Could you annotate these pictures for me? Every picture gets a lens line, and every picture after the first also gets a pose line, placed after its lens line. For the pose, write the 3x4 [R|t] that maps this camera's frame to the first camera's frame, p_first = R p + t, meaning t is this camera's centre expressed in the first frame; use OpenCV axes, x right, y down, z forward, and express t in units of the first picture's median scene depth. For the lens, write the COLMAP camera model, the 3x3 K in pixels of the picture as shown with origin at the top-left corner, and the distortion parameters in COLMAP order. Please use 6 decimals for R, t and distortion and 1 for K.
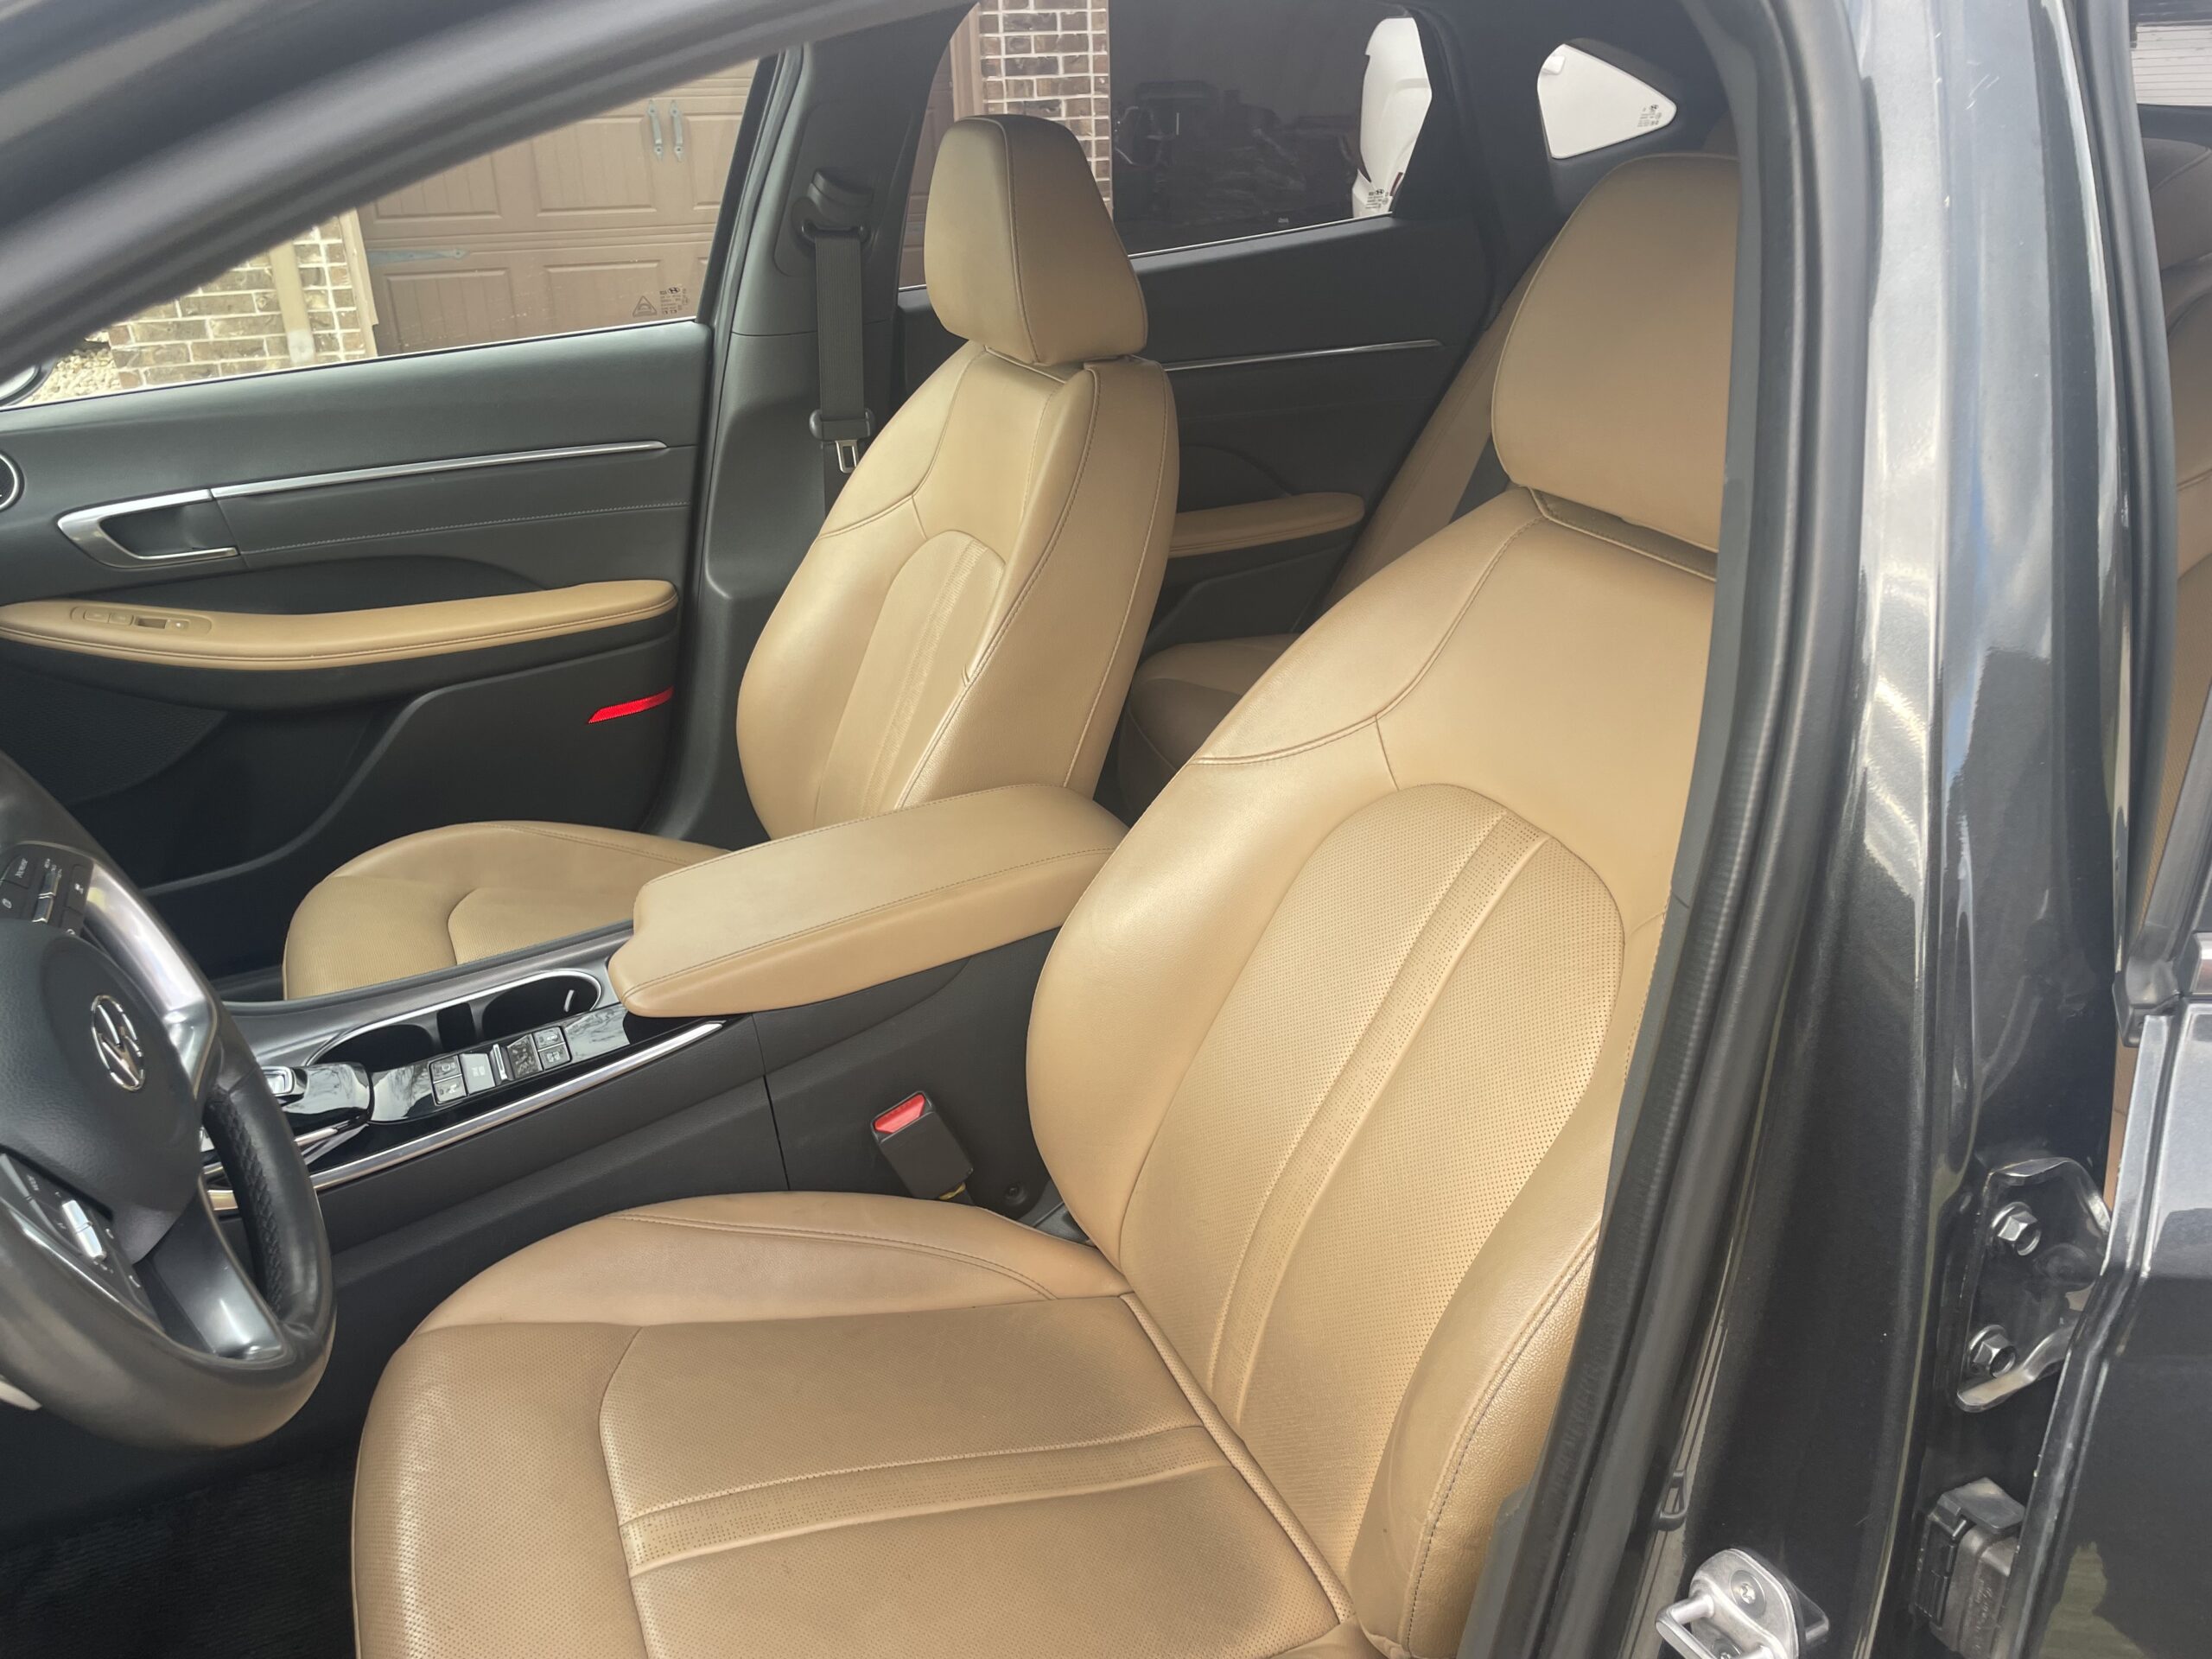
lens RADIAL K [[1662.9, 0, 1105.9], [0, 1662.9, 821.4], [0, 0, 1]] dist [0.092072, -0.111508]
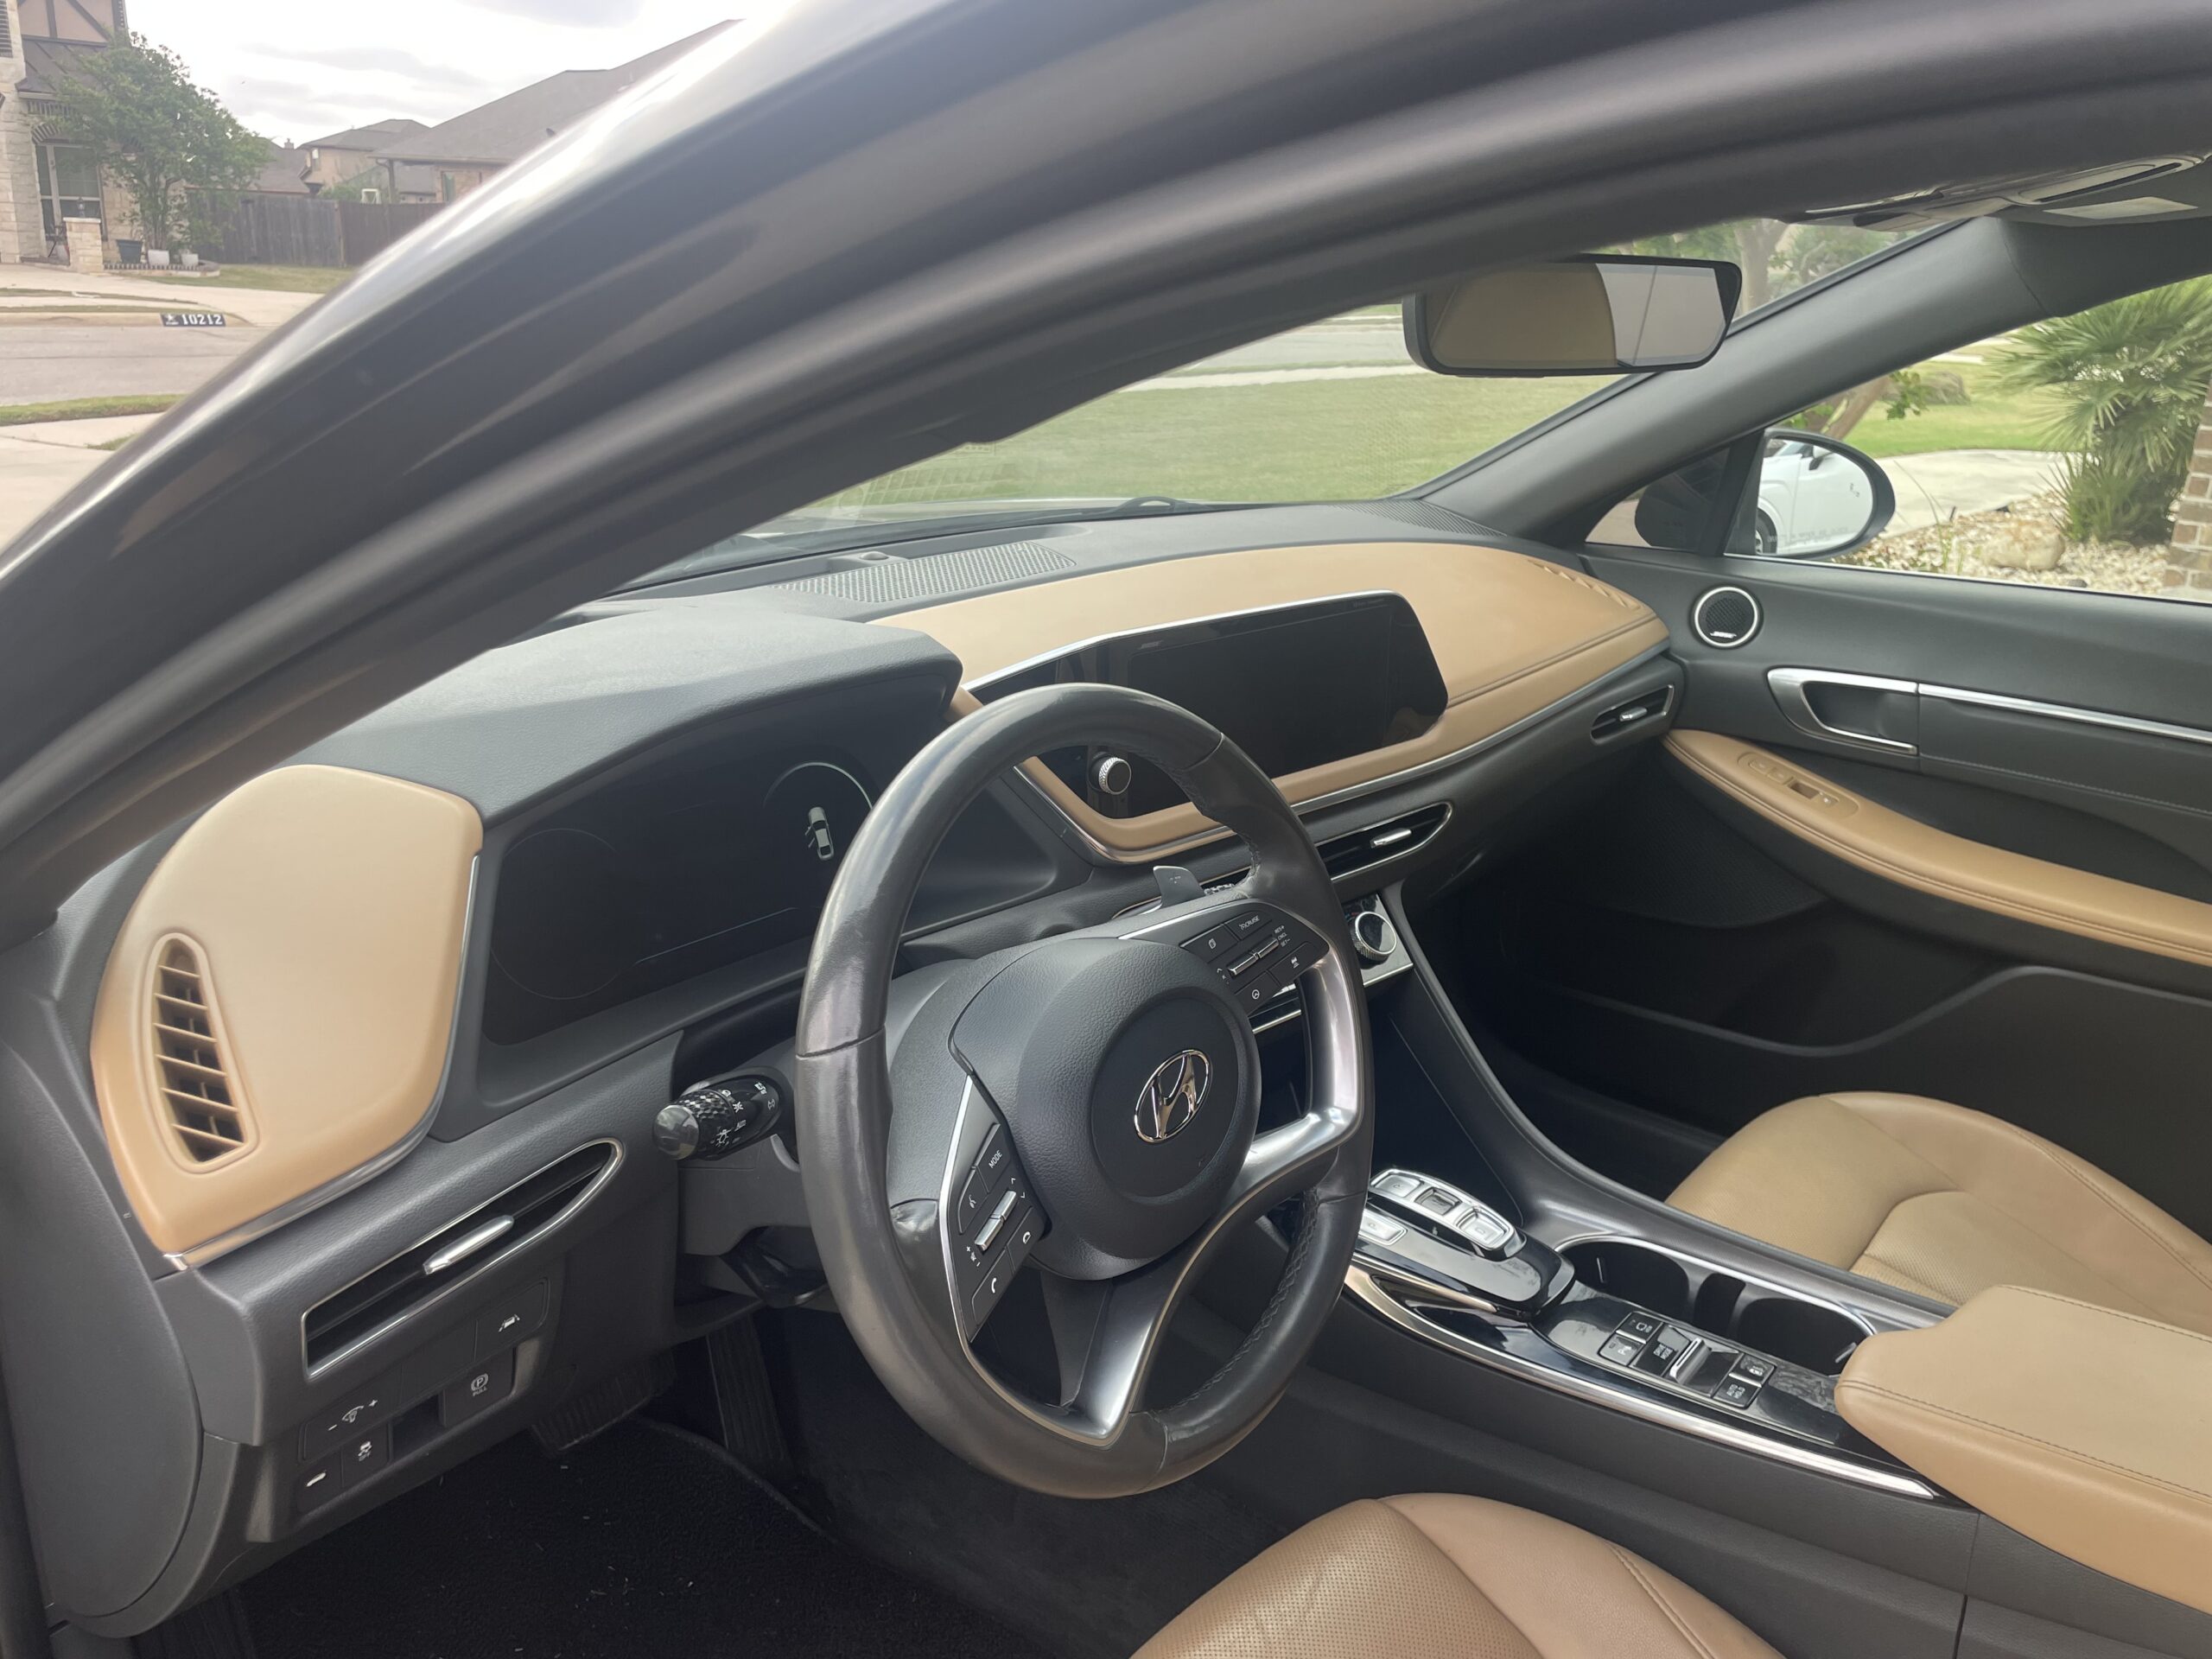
lens RADIAL K [[1662.9, 0, 1103.0], [0, 1662.9, 832.0], [0, 0, 1]] dist [0.092072, -0.111508]
pose [[0.420876, 0.343832, -0.839430, 0.100848], [-0.423094, 0.892967, 0.153628, -0.070205], [0.802406, 0.290499, 0.521302, 0.152093]]
